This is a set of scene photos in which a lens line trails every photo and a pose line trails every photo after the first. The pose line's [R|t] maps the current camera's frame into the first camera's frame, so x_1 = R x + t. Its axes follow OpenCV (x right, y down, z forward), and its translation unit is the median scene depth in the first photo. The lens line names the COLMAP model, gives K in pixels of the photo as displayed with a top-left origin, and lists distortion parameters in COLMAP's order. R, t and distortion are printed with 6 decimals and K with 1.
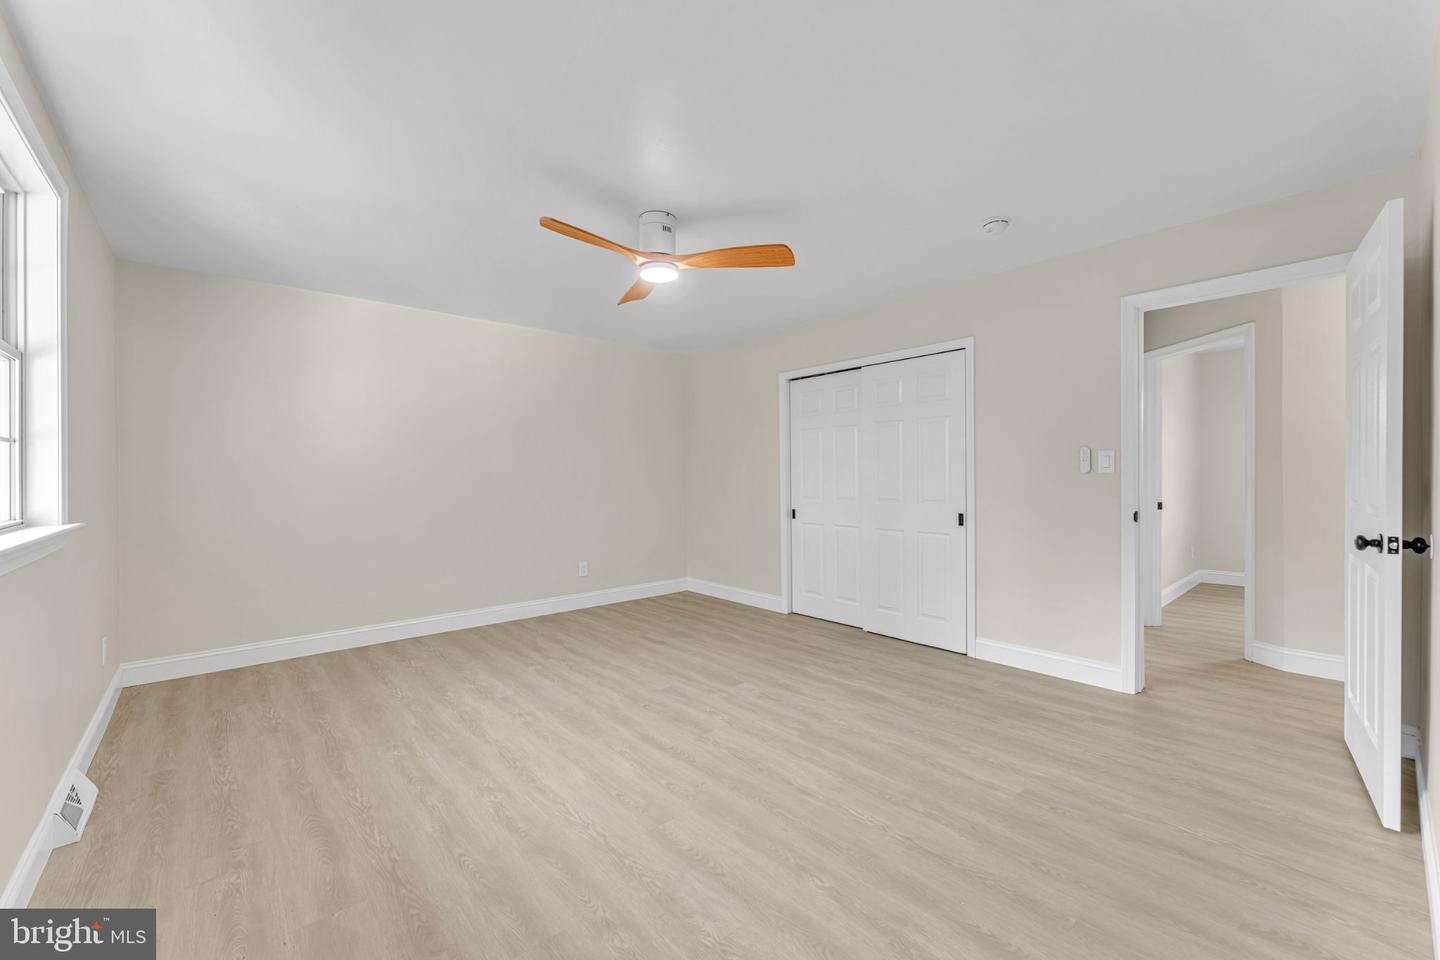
lens RADIAL K [[579.4, 0, 728.8], [0, 579.4, 478.6], [0, 0, 1]] dist [0.000456, 0.000420]
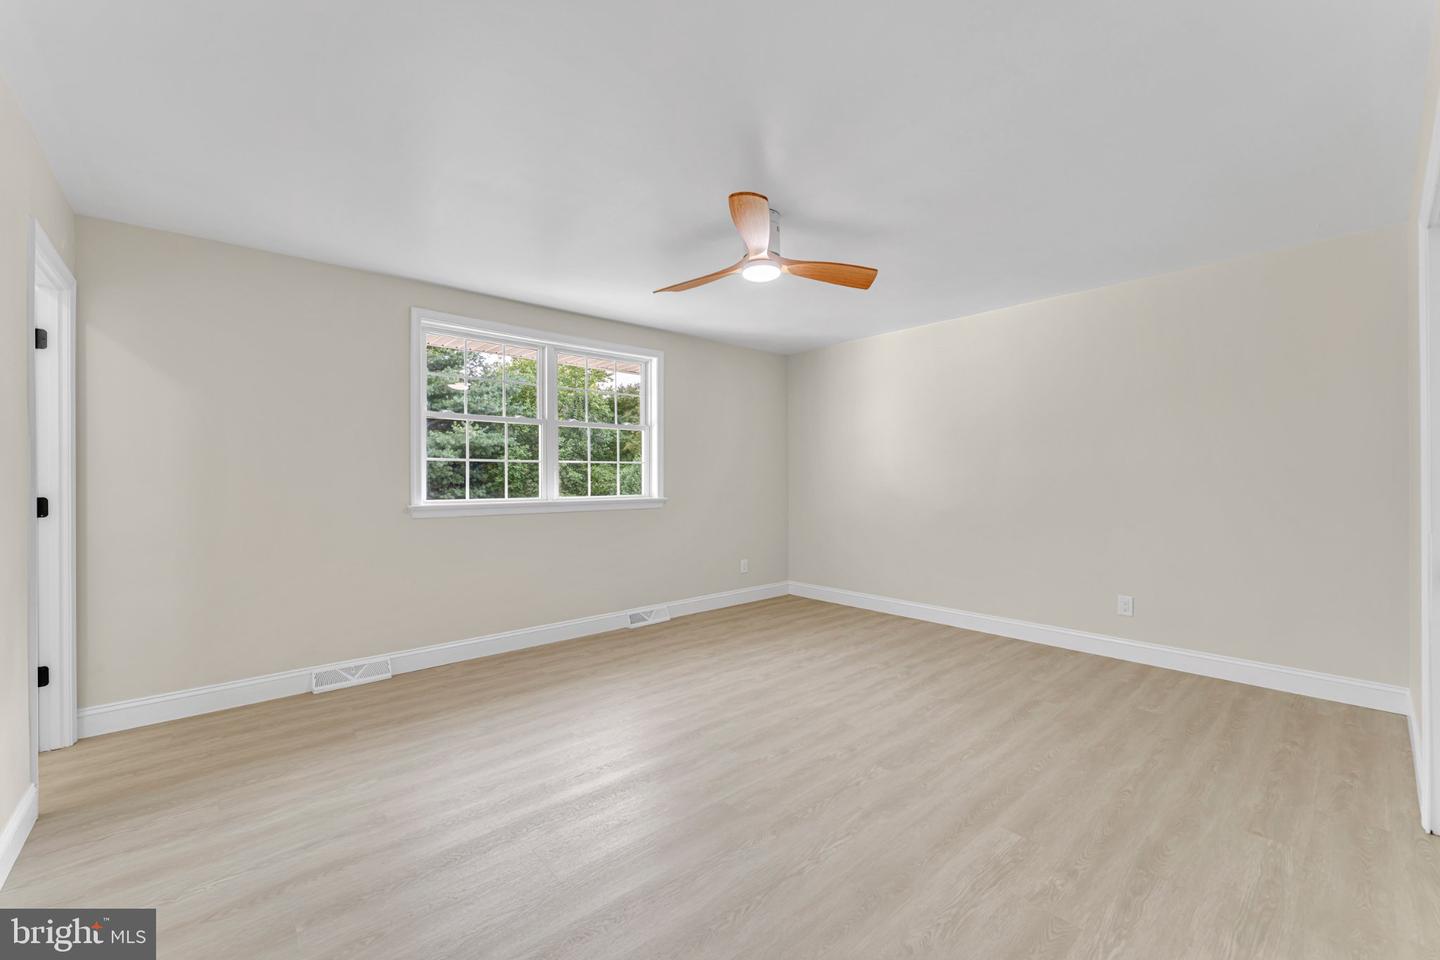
lens RADIAL K [[579.4, 0, 726.5], [0, 579.4, 479.4], [0, 0, 1]] dist [0.000456, 0.000420]
pose [[0.005836, 0.012493, -0.999905, 0.758873], [-0.001405, 0.999921, 0.012485, -0.012516], [0.999982, 0.001332, 0.005853, 0.827904]]
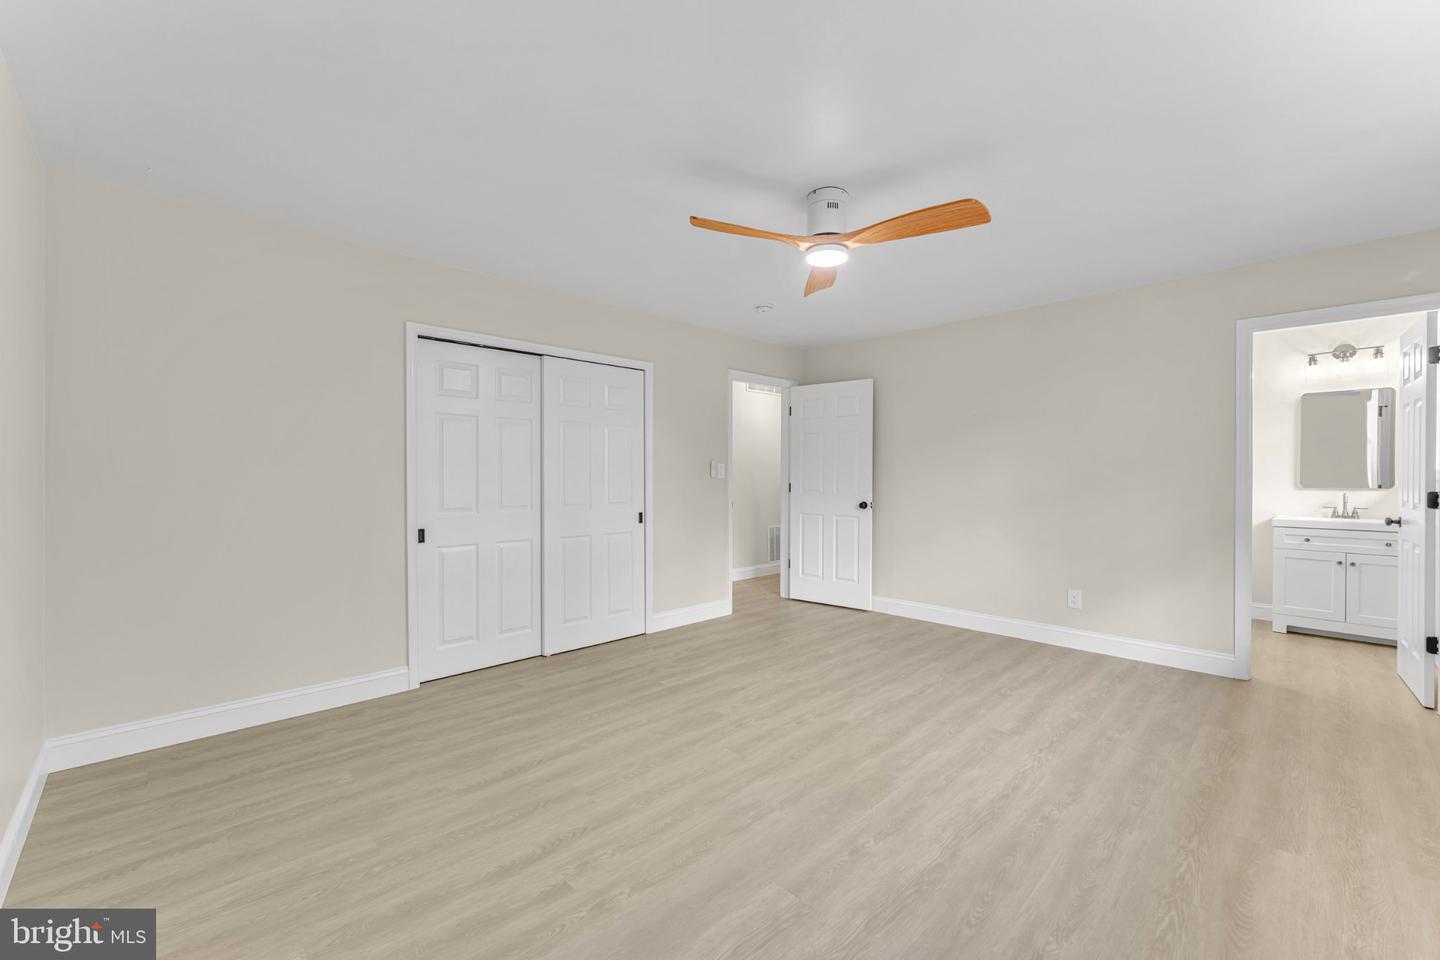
lens RADIAL K [[579.4, 0, 720.4], [0, 579.4, 475.3], [0, 0, 1]] dist [0.000456, 0.000420]
pose [[-0.042905, 0.010789, 0.999021, -0.907491], [0.005372, 0.999930, -0.010568, -0.000681], [-0.999065, 0.004914, -0.042960, 1.070059]]
